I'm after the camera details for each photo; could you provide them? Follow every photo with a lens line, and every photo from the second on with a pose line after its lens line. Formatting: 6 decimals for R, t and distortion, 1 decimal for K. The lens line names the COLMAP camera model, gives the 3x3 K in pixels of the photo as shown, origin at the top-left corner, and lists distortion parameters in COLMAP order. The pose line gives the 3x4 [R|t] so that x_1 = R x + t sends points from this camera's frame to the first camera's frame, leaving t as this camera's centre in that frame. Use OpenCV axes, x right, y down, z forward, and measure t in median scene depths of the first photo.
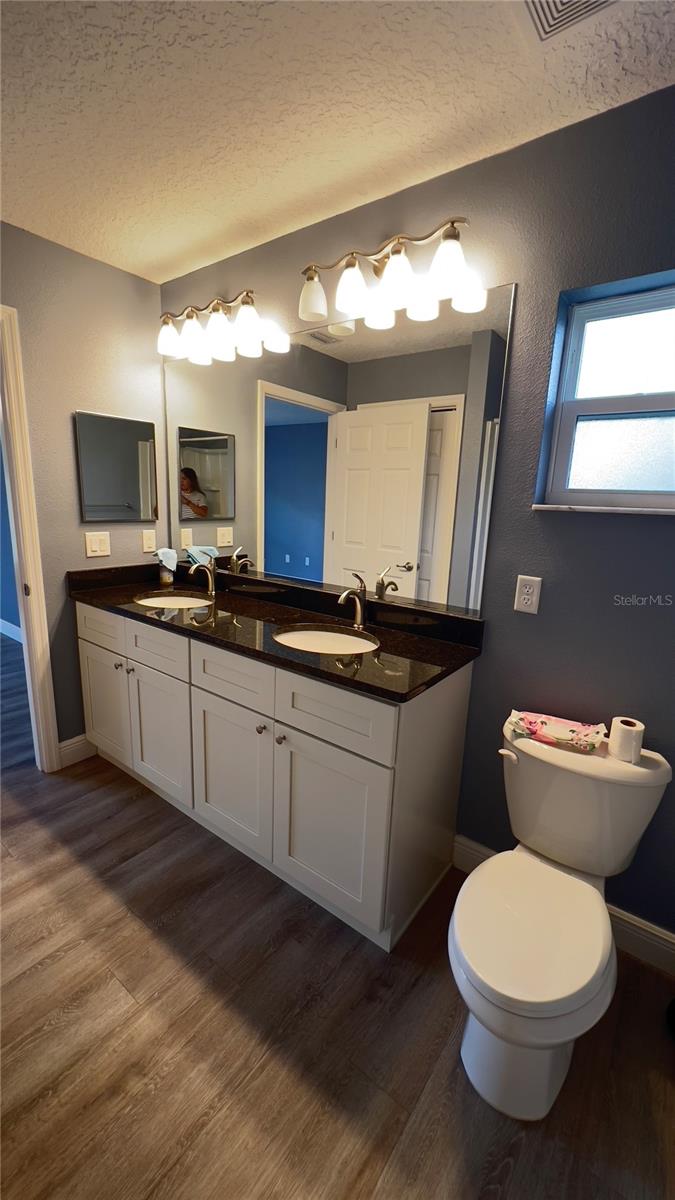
lens RADIAL K [[482.1, 0, 333.4], [0, 482.1, 602.1], [0, 0, 1]] dist [-0.001318, 0.000133]
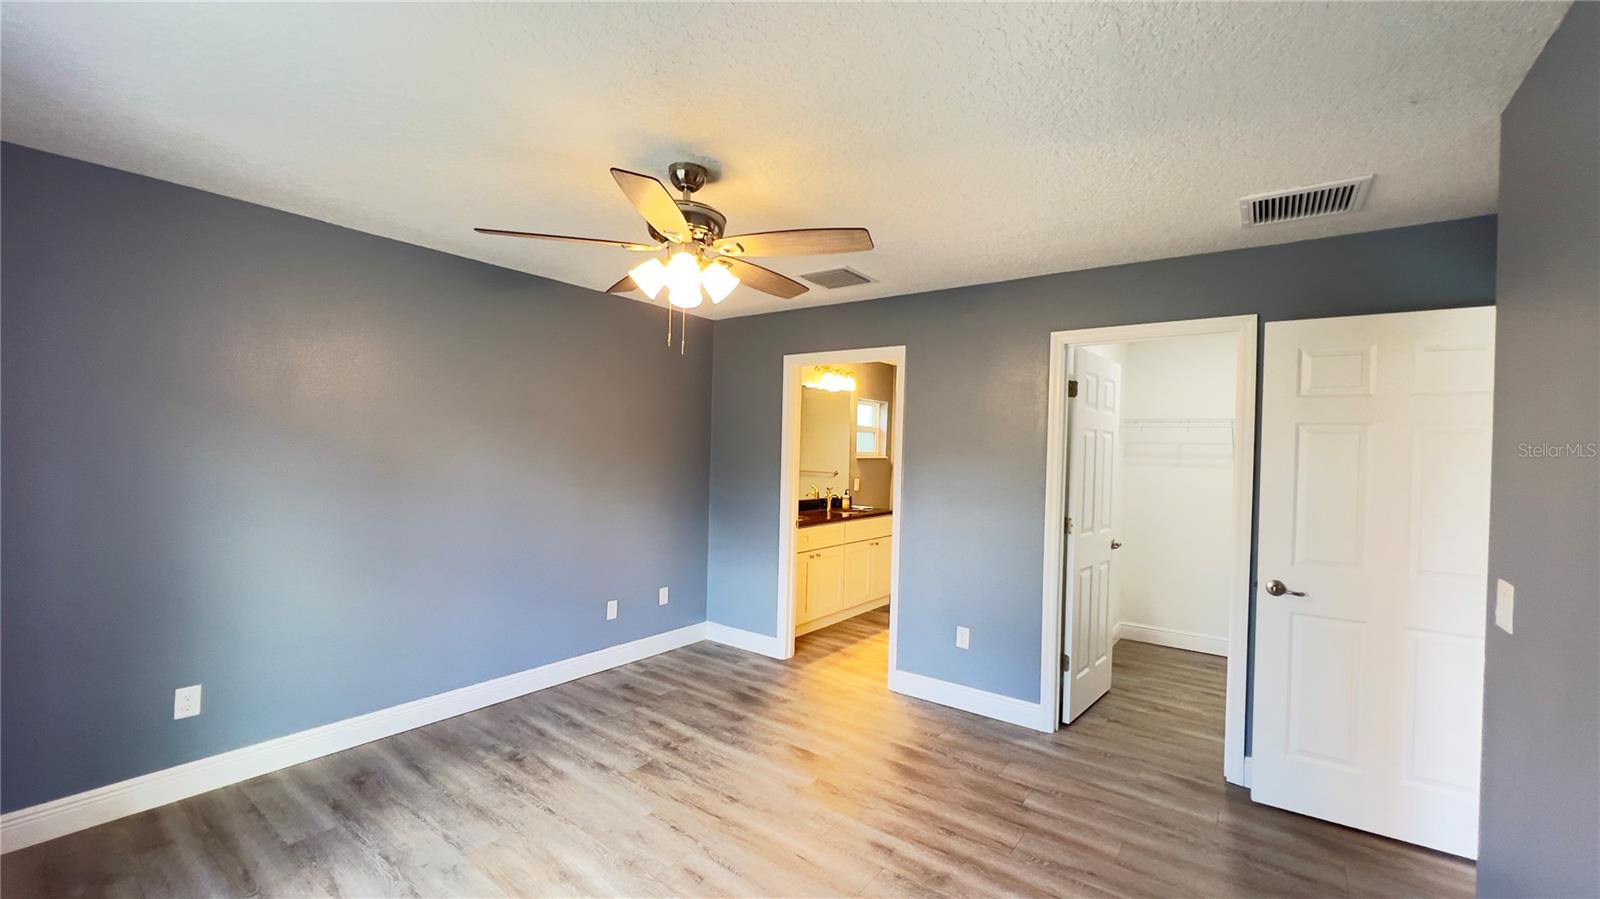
lens RADIAL K [[640.4, 0, 800.0], [0, 640.4, 449.5], [0, 0, 1]] dist [0.000661, 0.000388]
pose [[-0.015147, -0.035375, 0.999259, -3.803718], [0.188231, 0.981405, 0.037597, -0.475353], [-0.982008, 0.188662, -0.008207, 1.370633]]
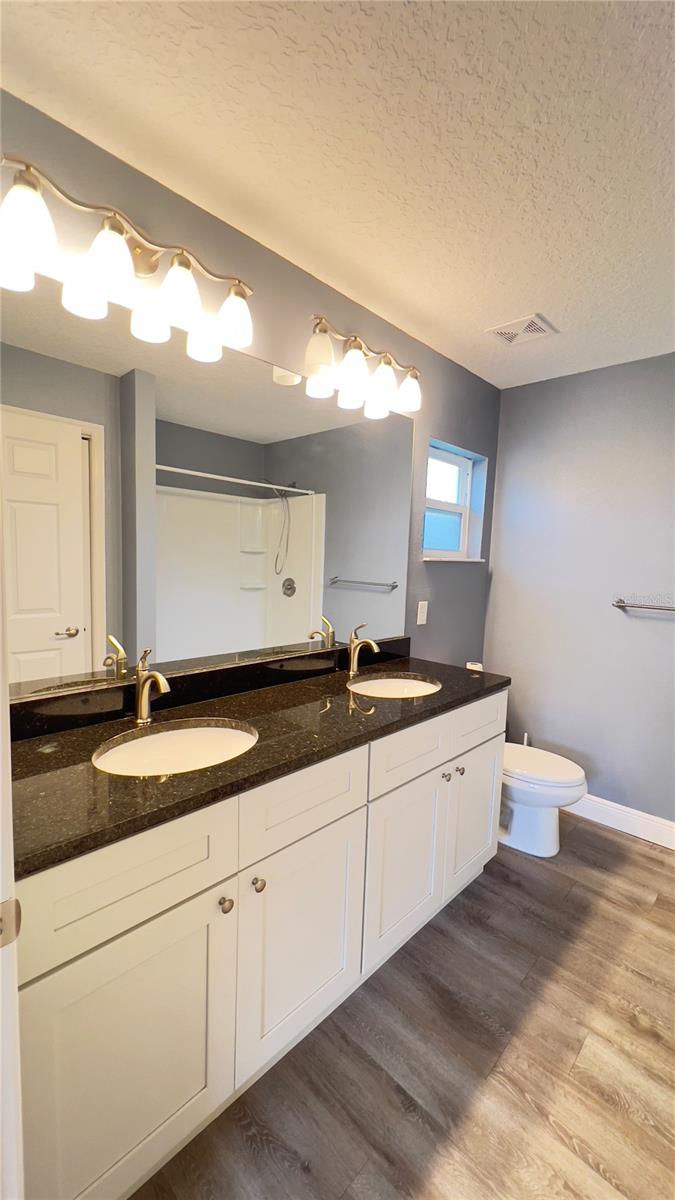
lens RADIAL K [[482.1, 0, 333.4], [0, 482.1, 602.1], [0, 0, 1]] dist [-0.001318, 0.000133]
pose [[0.118391, -0.127341, 0.984768, -1.212319], [0.183463, 0.977473, 0.104342, -0.275875], [-0.975871, 0.168315, 0.139086, 1.072399]]
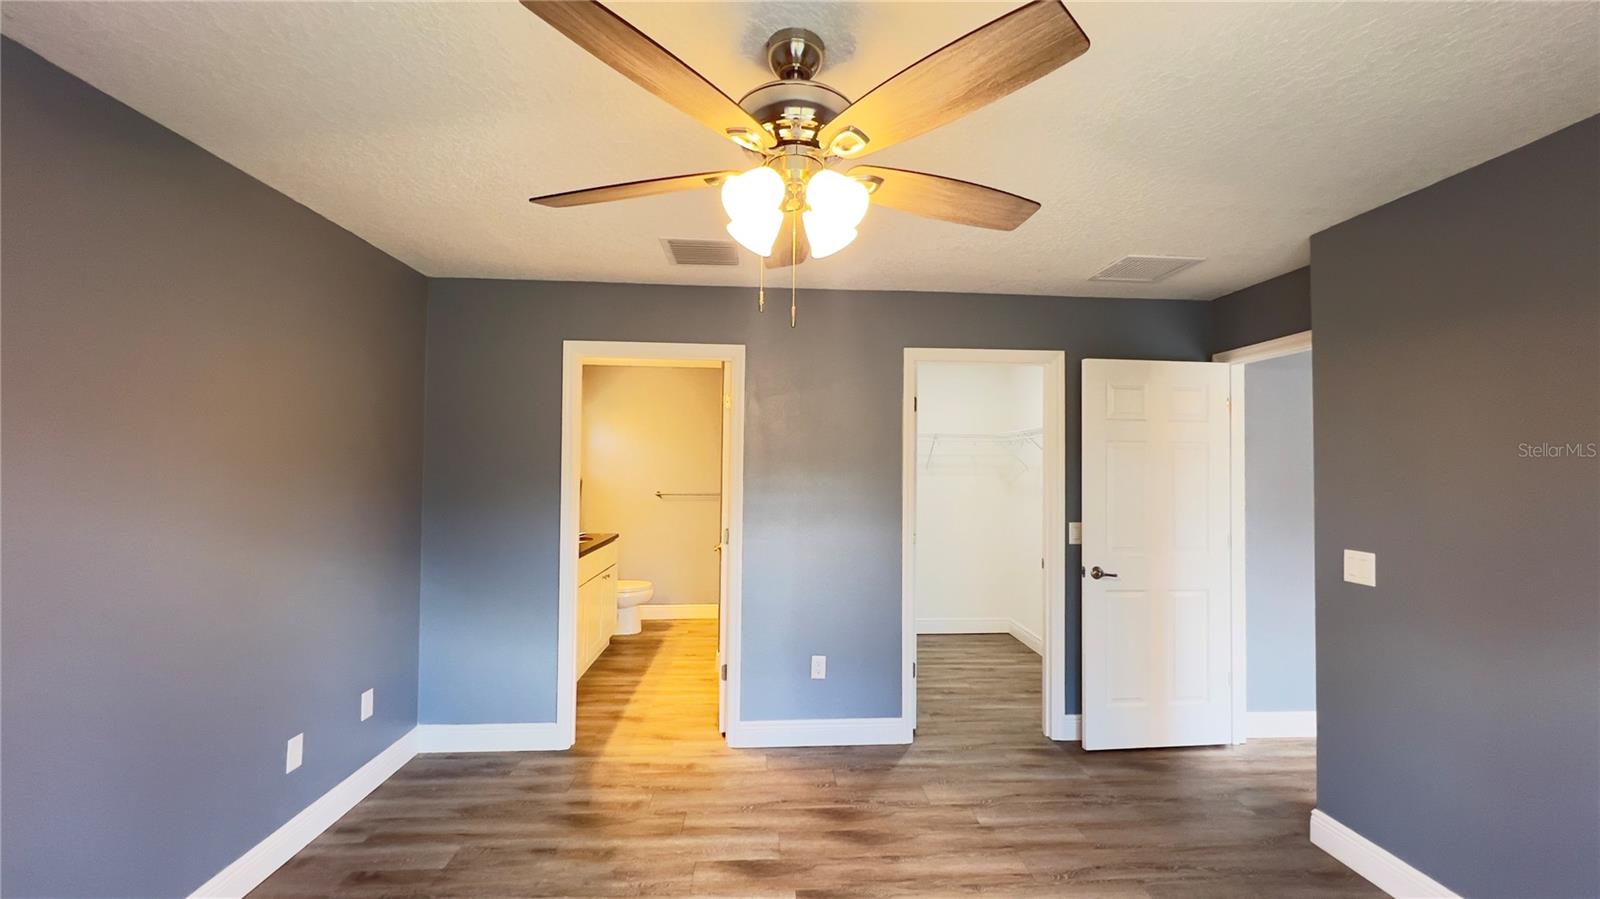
lens RADIAL K [[640.4, 0, 800.0], [0, 640.4, 449.5], [0, 0, 1]] dist [0.000661, 0.000388]
pose [[-0.658428, -0.020166, 0.752373, -3.063242], [0.128556, 0.981938, 0.138822, -0.633509], [-0.741583, 0.188127, -0.643943, 2.208832]]
